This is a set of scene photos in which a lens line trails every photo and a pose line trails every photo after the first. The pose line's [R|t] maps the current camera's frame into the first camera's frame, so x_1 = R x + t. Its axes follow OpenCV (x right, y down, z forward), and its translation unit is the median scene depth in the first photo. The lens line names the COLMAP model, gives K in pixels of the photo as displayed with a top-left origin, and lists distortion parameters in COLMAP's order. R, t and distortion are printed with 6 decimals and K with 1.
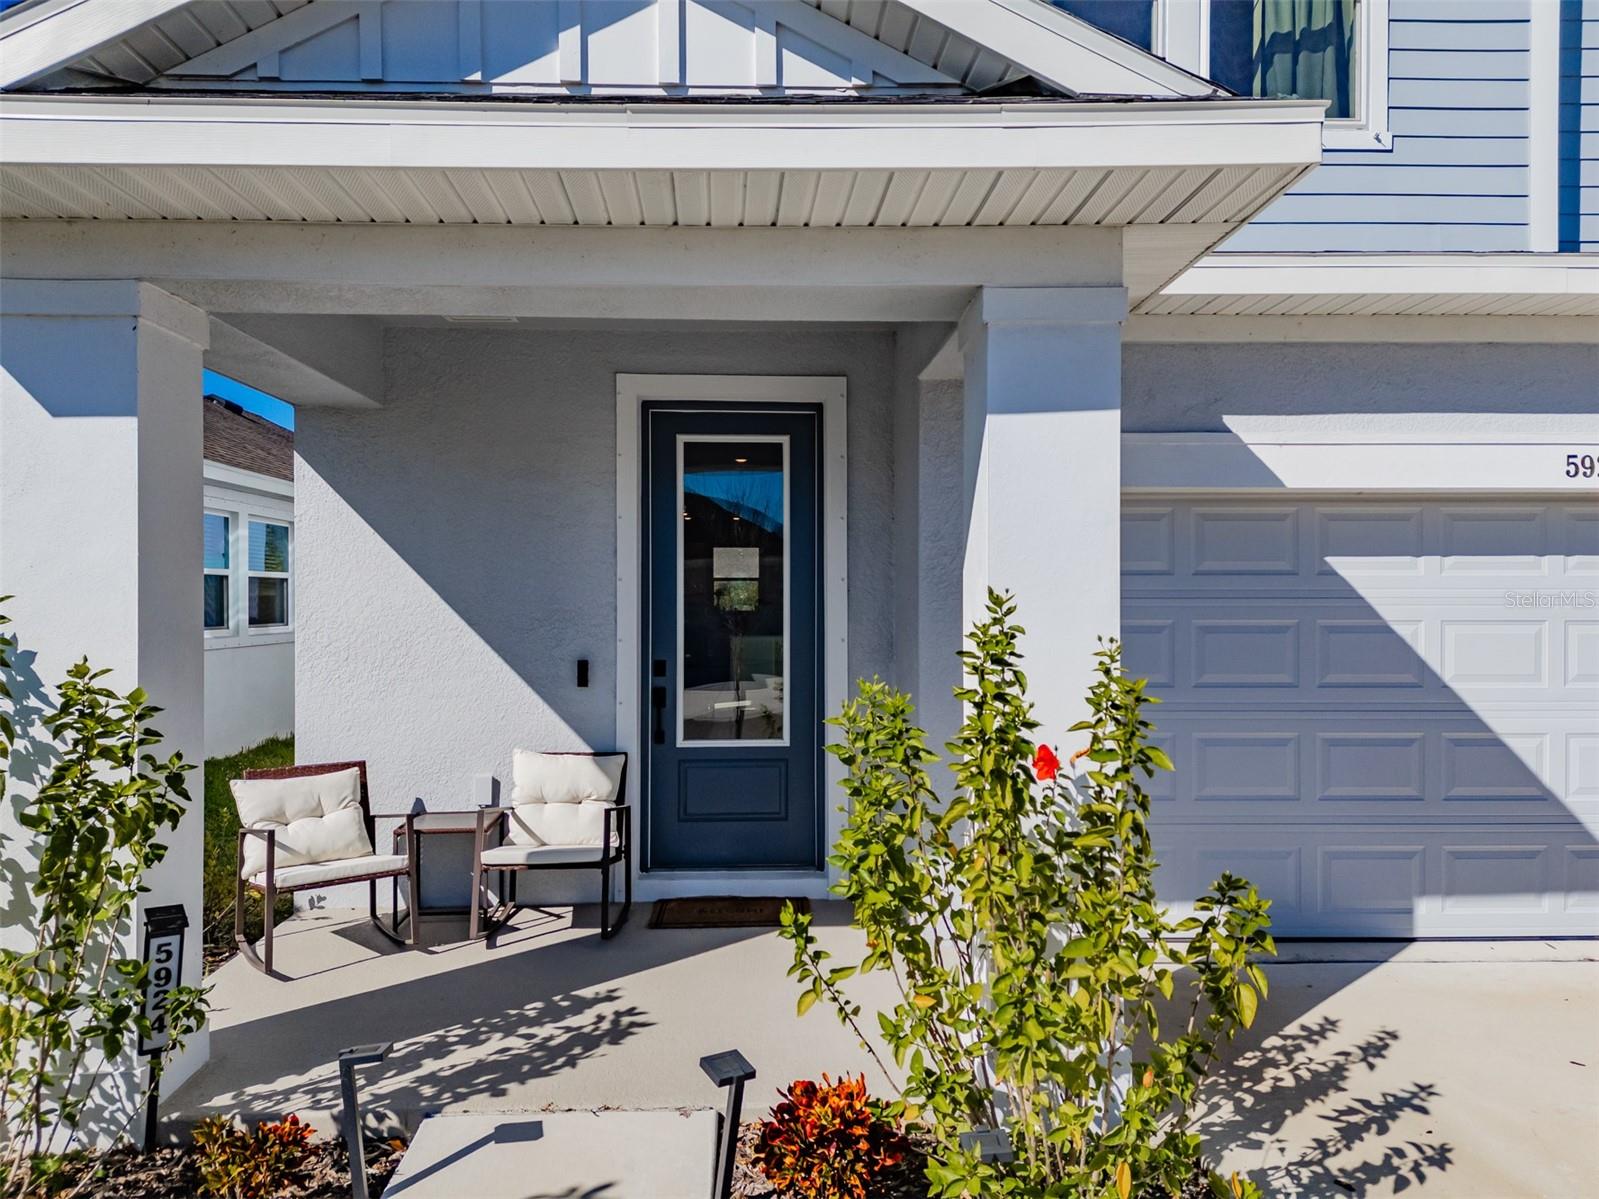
lens RADIAL K [[1147.1, 0, 790.1], [0, 1147.1, 598.9], [0, 0, 1]] dist [0.087073, -0.086902]
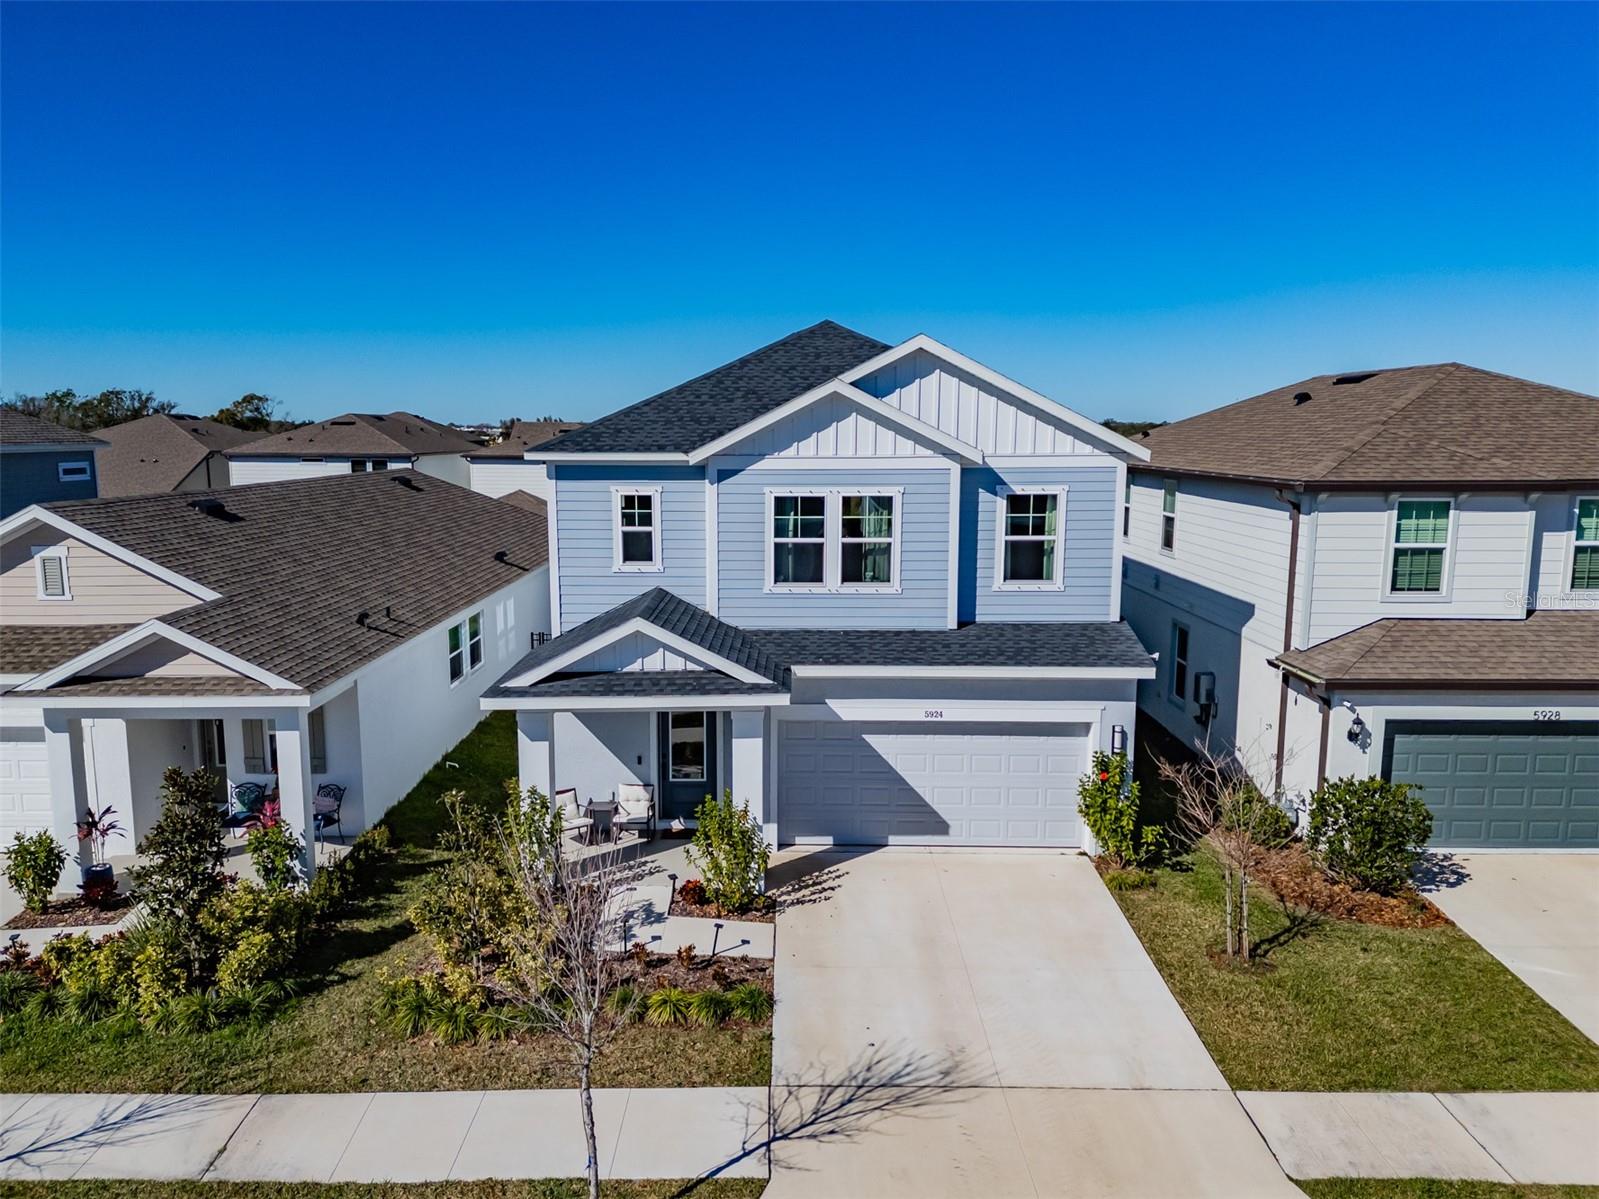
lens RADIAL K [[1167.9, 0, 761.1], [0, 1167.9, 612.2], [0, 0, 1]] dist [0.084022, -0.093682]
pose [[0.998637, 0.007320, -0.051669, 0.349115], [0.000677, 0.988213, 0.153081, -0.916542], [0.052181, -0.152907, 0.986862, -2.315927]]
